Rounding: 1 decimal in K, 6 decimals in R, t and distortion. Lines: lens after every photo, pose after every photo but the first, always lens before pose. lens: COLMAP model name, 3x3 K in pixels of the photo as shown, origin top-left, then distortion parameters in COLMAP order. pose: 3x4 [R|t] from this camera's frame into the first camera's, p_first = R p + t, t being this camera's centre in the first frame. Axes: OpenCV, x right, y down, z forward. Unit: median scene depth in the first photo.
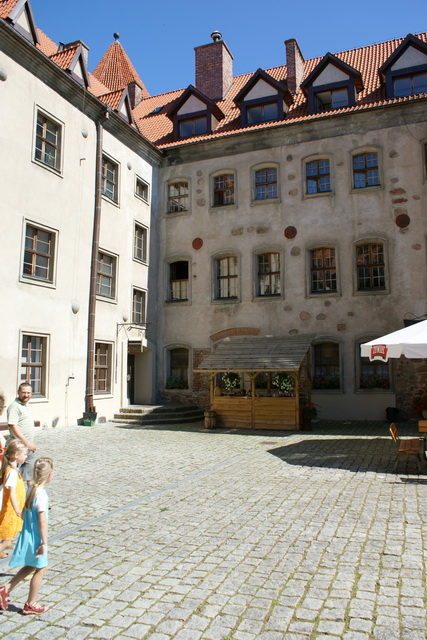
lens RADIAL K [[508.6, 0, 220.1], [0, 508.6, 320.7], [0, 0, 1]] dist [-0.108389, 0.037679]
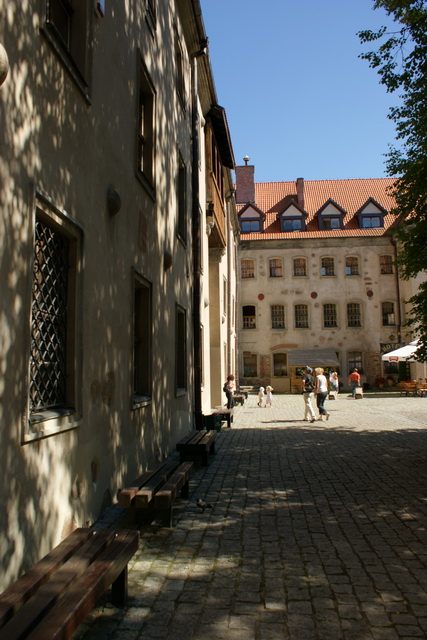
lens RADIAL K [[508.6, 0, 209.3], [0, 508.6, 319.6], [0, 0, 1]] dist [-0.108389, 0.037679]
pose [[0.953988, 0.018899, 0.299248, -0.833904], [-0.020513, 0.999787, 0.002255, -0.077502], [-0.299142, -0.008289, 0.954173, -0.741316]]
